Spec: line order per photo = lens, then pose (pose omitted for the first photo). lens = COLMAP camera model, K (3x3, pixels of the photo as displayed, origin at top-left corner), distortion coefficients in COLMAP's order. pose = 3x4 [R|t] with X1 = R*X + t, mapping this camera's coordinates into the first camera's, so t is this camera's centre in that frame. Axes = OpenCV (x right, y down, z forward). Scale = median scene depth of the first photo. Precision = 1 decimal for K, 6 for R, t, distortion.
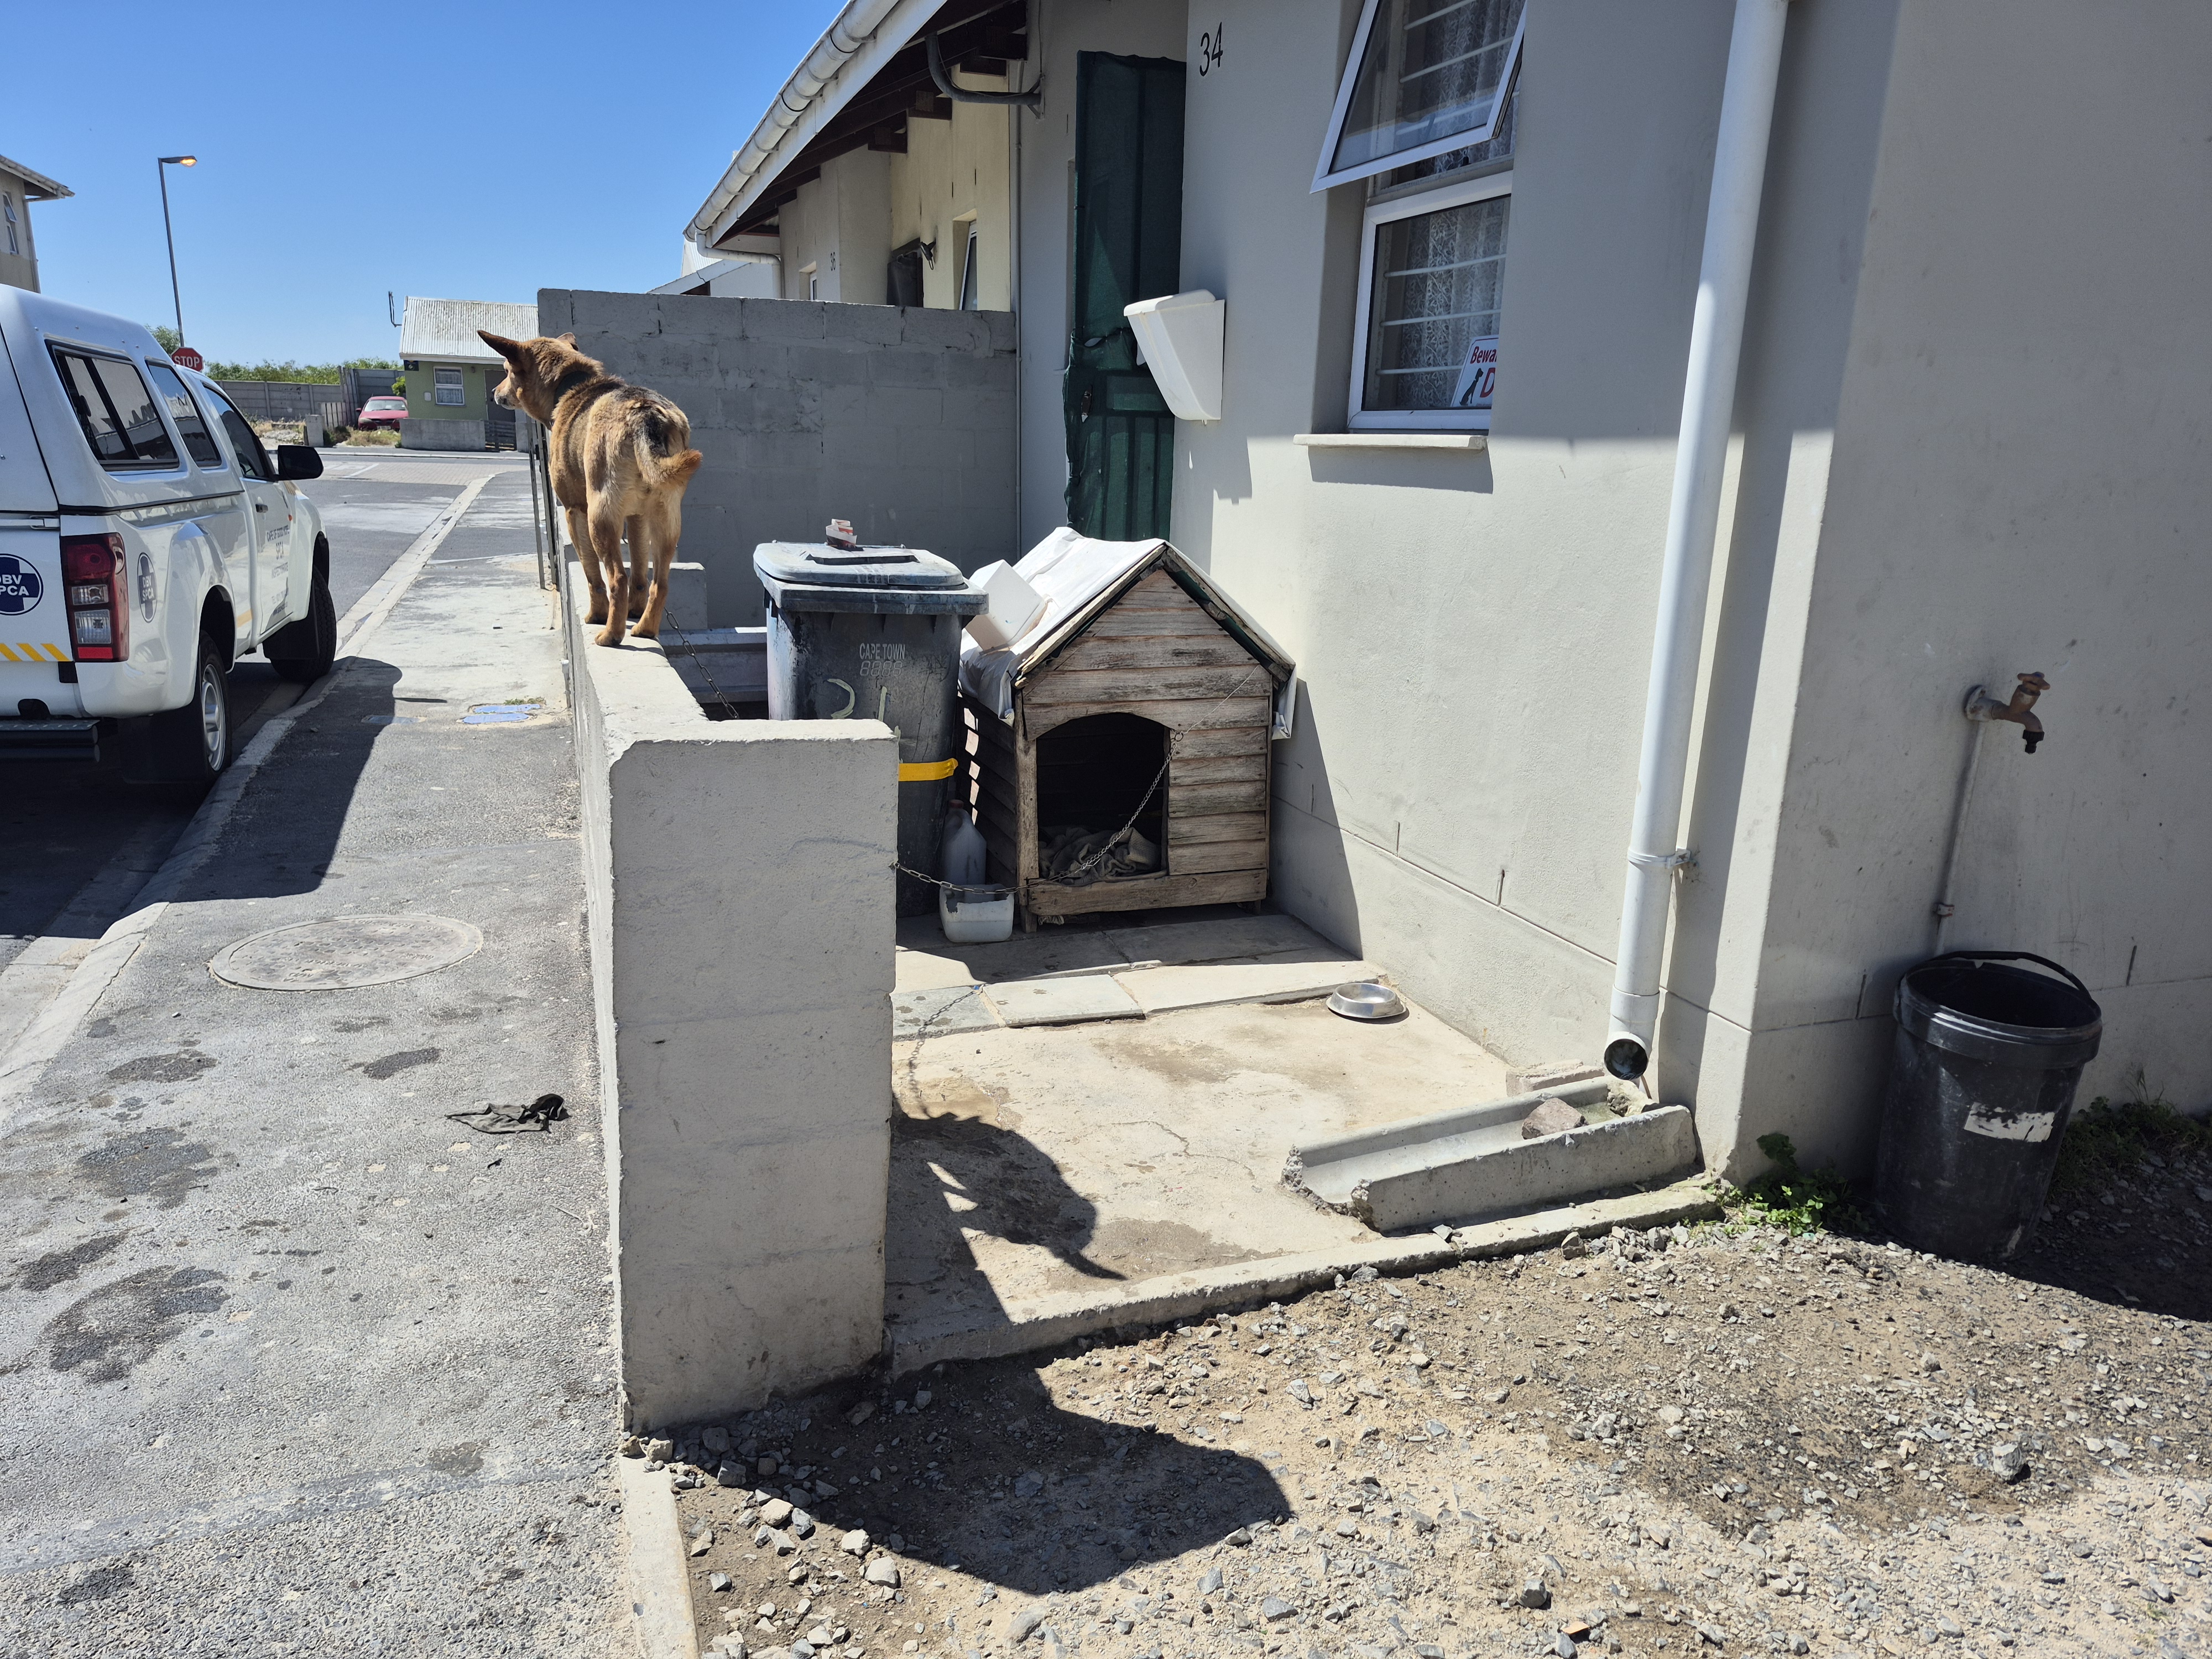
lens RADIAL K [[1540.3, 0, 1140.3], [0, 1540.3, 834.7], [0, 0, 1]] dist [0.116596, -0.137575]
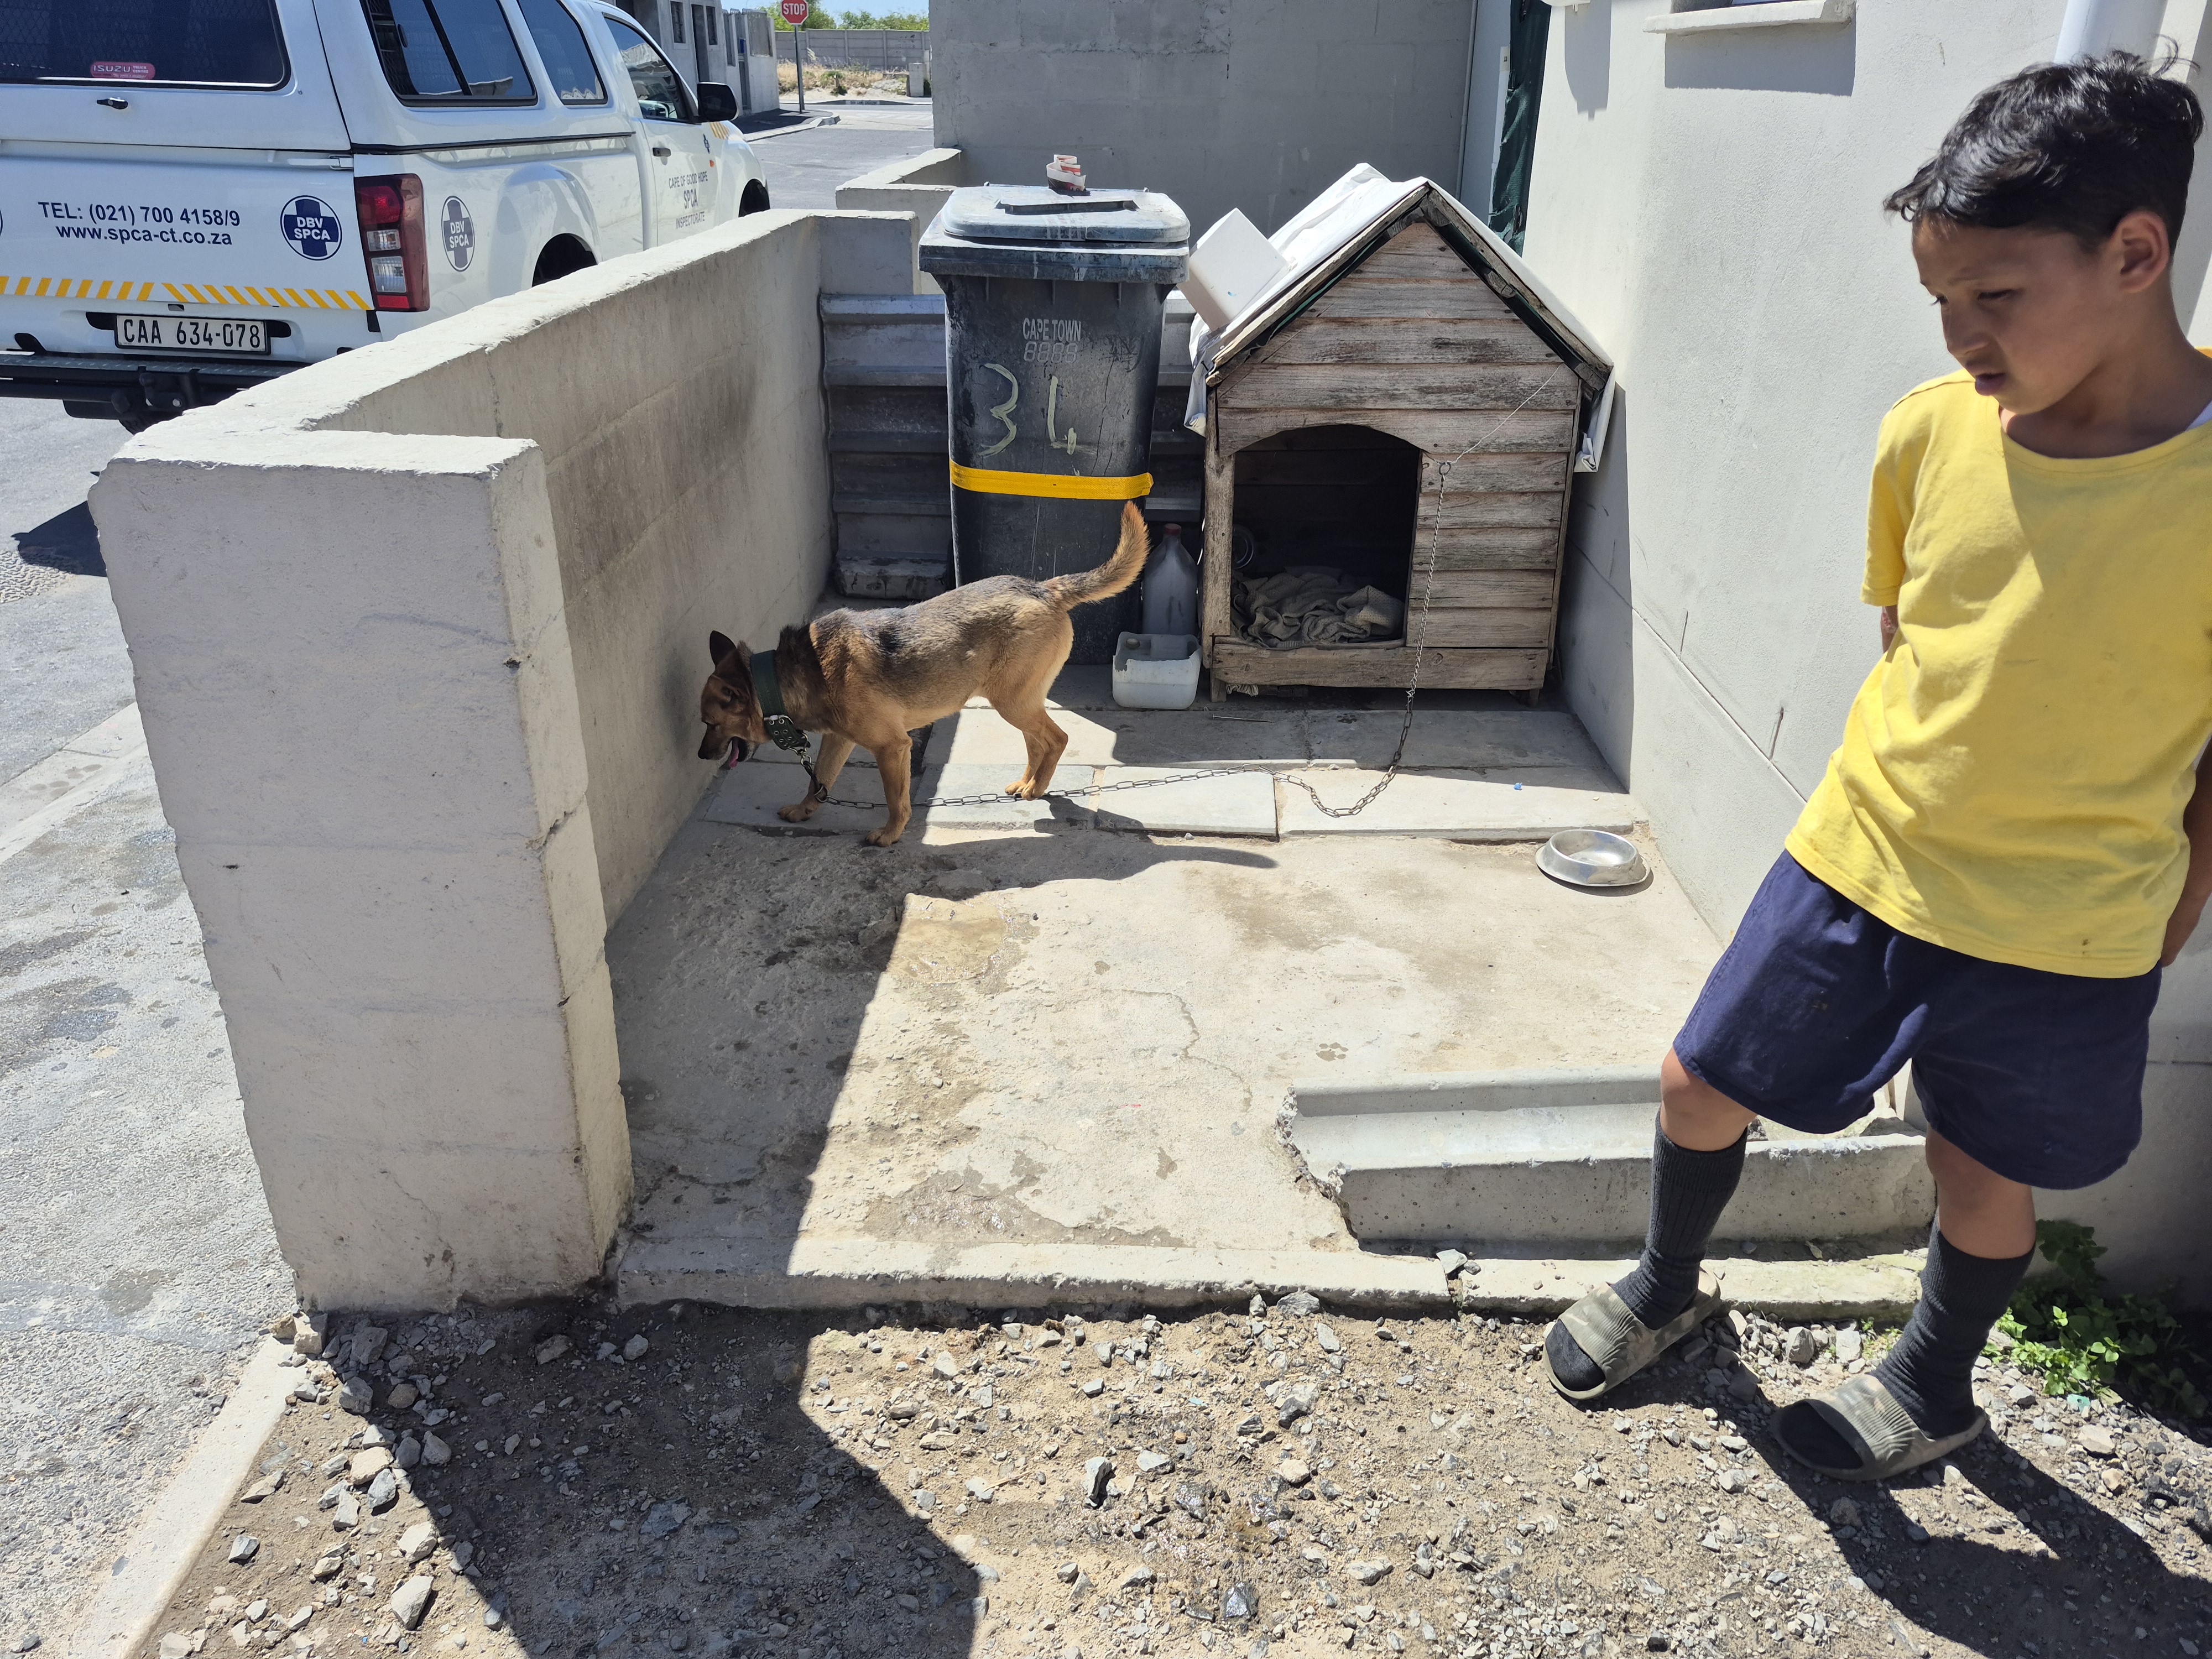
lens RADIAL K [[1569.2, 0, 1110.6], [0, 1569.2, 823.2], [0, 0, 1]] dist [0.076881, -0.083650]
pose [[0.929319, 0.140587, -0.341469, 0.174477], [-0.073901, 0.976793, 0.201033, -0.036981], [0.361807, -0.161589, 0.918142, 0.230356]]
